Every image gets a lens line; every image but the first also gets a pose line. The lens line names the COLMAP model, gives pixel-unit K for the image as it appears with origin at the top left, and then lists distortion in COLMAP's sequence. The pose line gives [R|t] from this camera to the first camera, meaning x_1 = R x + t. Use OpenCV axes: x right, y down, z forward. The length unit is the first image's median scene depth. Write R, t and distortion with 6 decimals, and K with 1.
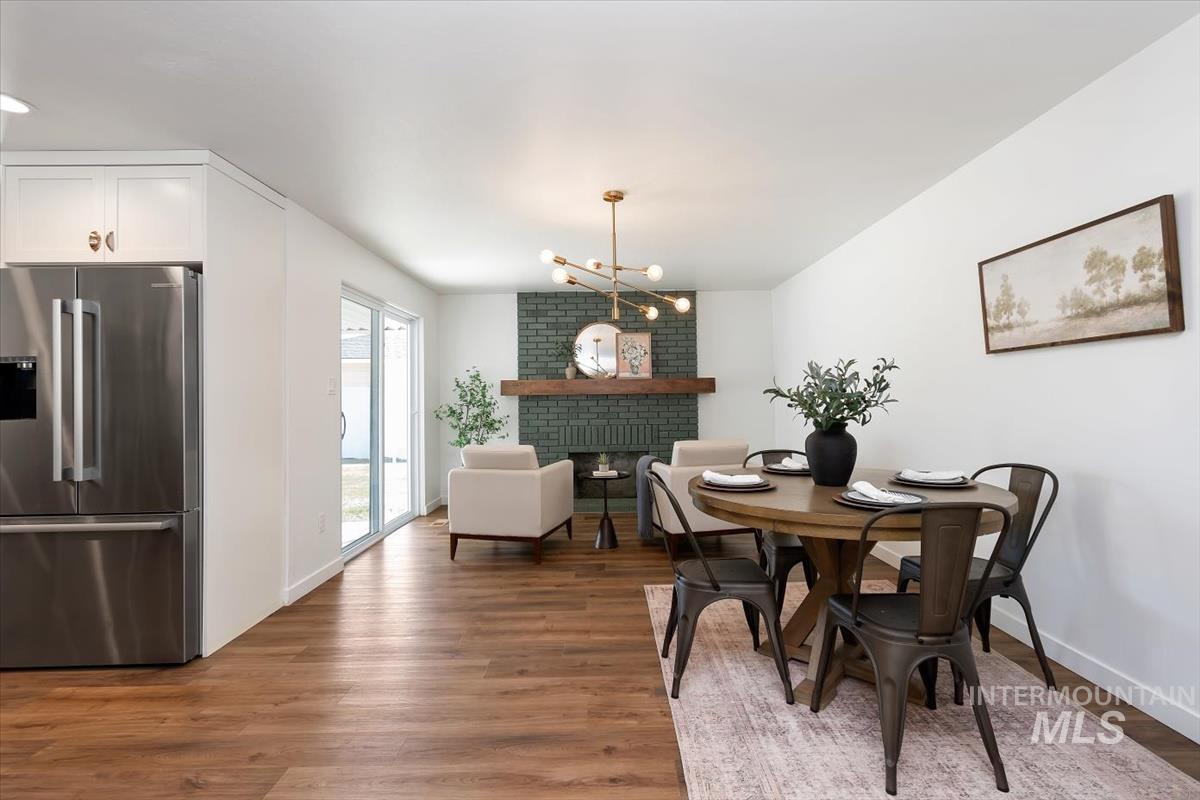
lens RADIAL K [[535.2, 0, 602.3], [0, 535.2, 388.8], [0, 0, 1]] dist [0.006436, -0.002410]
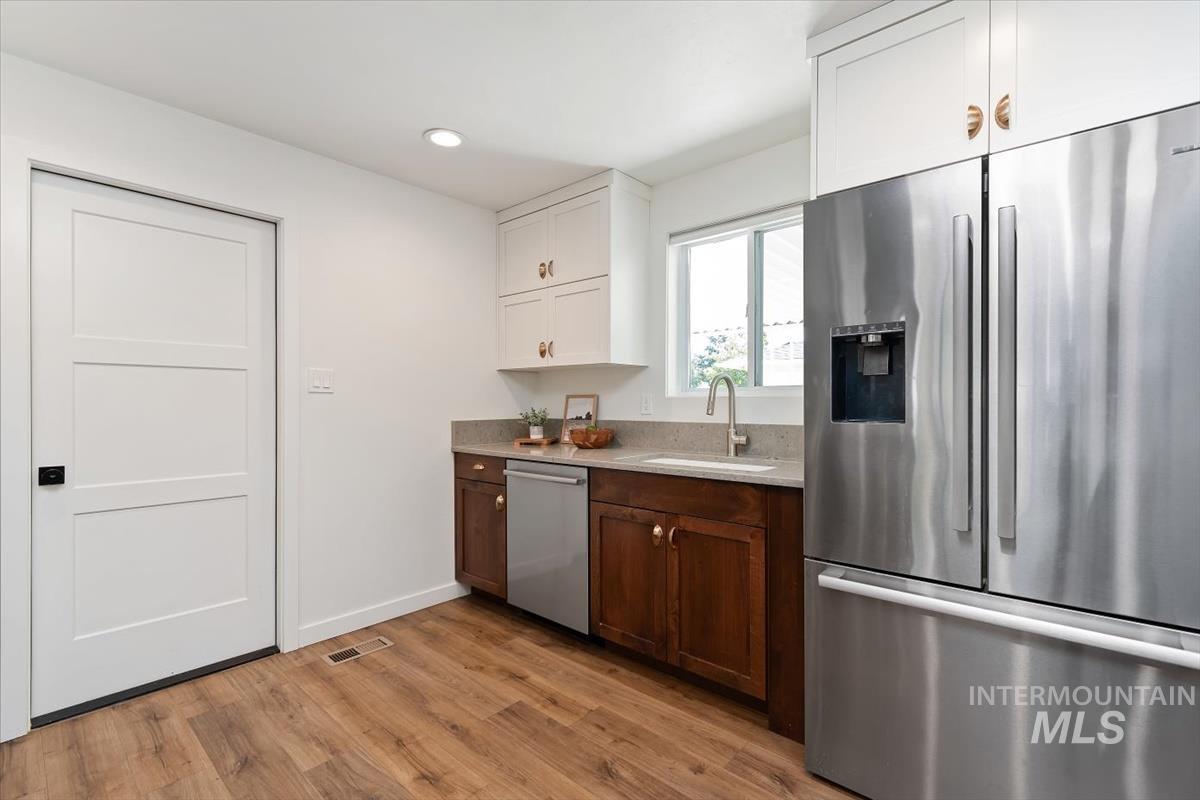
lens RADIAL K [[535.2, 0, 600.8], [0, 535.2, 404.1], [0, 0, 1]] dist [0.006436, -0.002410]
pose [[0.740668, 0.017321, -0.671648, -0.787917], [0.000415, 0.999656, 0.026237, 0.016912], [0.671871, -0.019712, 0.740406, 0.266302]]
